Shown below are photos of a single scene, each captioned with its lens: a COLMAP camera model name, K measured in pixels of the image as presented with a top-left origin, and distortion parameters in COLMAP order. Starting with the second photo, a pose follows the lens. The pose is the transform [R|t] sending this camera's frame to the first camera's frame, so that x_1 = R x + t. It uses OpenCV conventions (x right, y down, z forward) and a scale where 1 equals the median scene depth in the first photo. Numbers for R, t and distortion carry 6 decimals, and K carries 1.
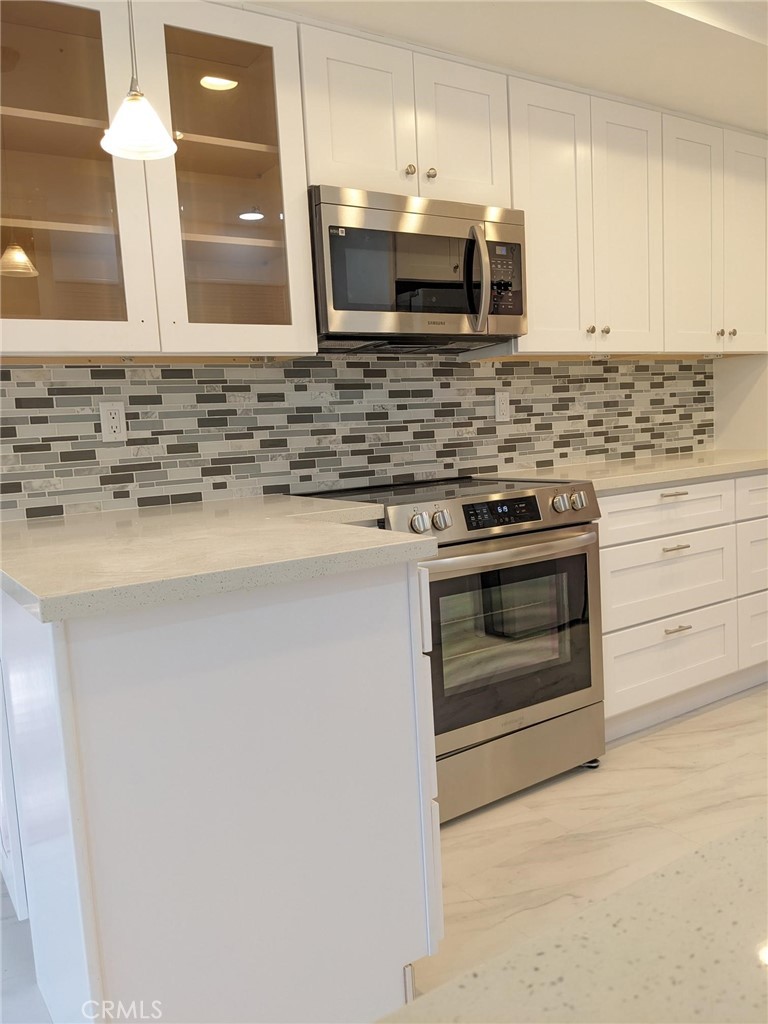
lens RADIAL K [[808.6, 0, 393.5], [0, 808.6, 518.7], [0, 0, 1]] dist [0.064391, -0.094731]
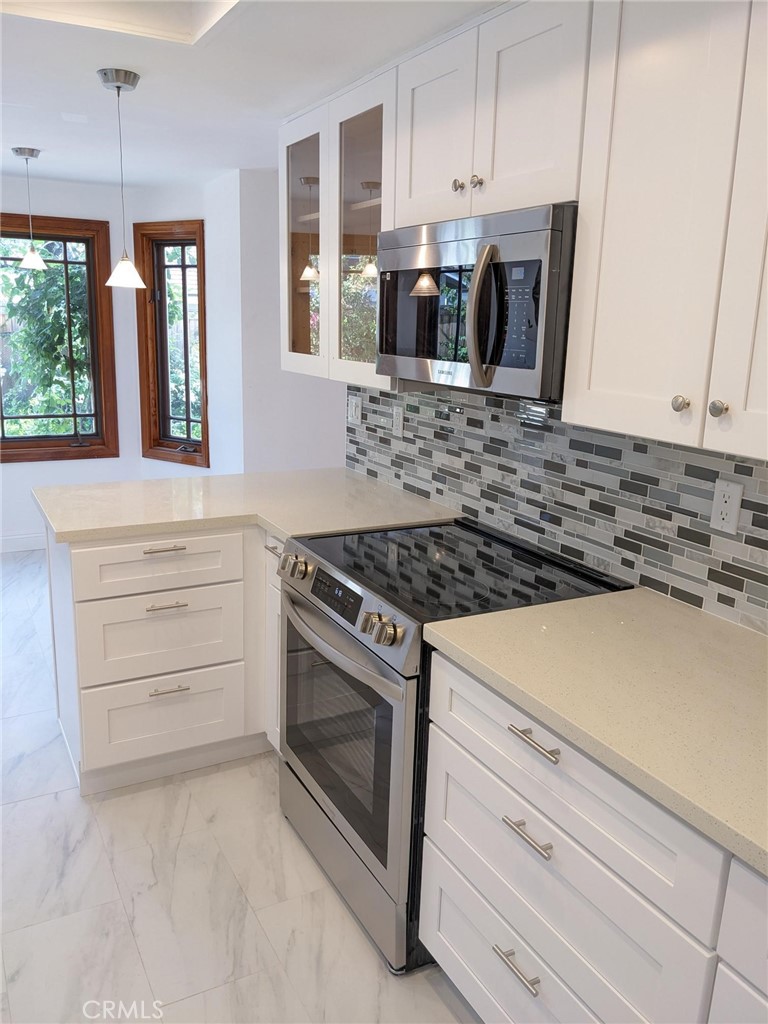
lens RADIAL K [[808.6, 0, 380.0], [0, 808.6, 511.9], [0, 0, 1]] dist [0.064391, -0.094731]
pose [[-0.097561, 0.285643, -0.953357, 0.833810], [-0.136514, 0.945032, 0.297118, -0.321038], [0.985822, 0.159134, -0.053204, 0.934379]]
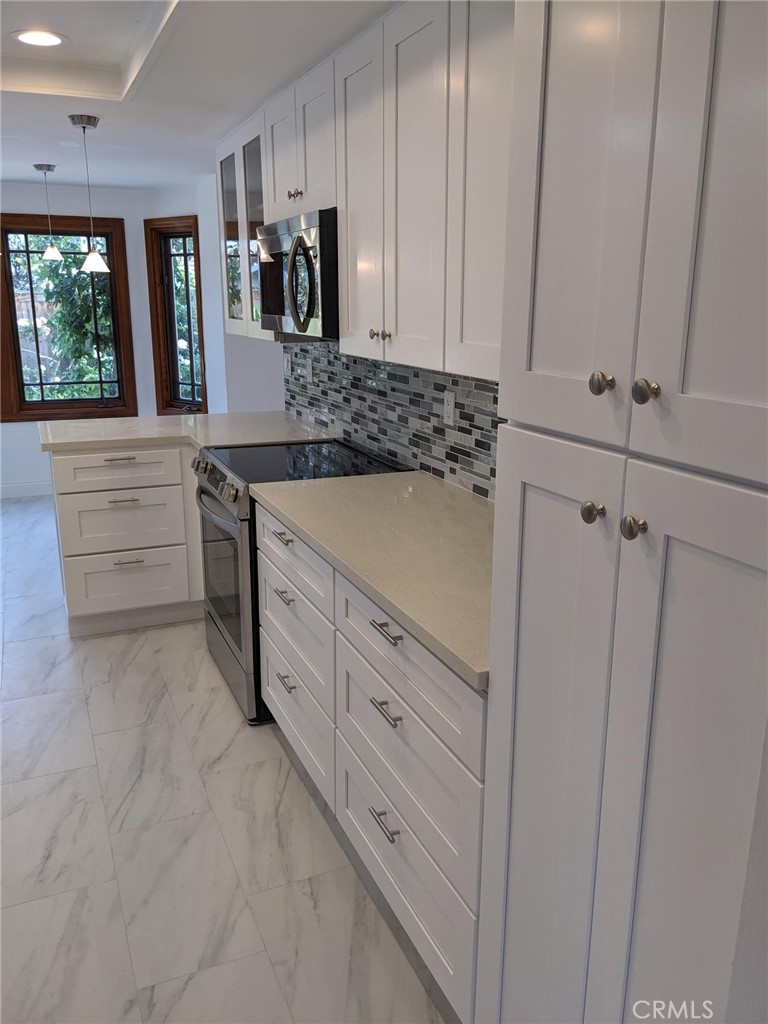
lens RADIAL K [[808.6, 0, 392.0], [0, 808.6, 520.5], [0, 0, 1]] dist [0.064391, -0.094731]
pose [[-0.168678, 0.312120, -0.934948, 1.170435], [-0.111379, 0.936429, 0.332709, -0.362383], [0.979358, 0.160254, -0.123191, 1.258564]]
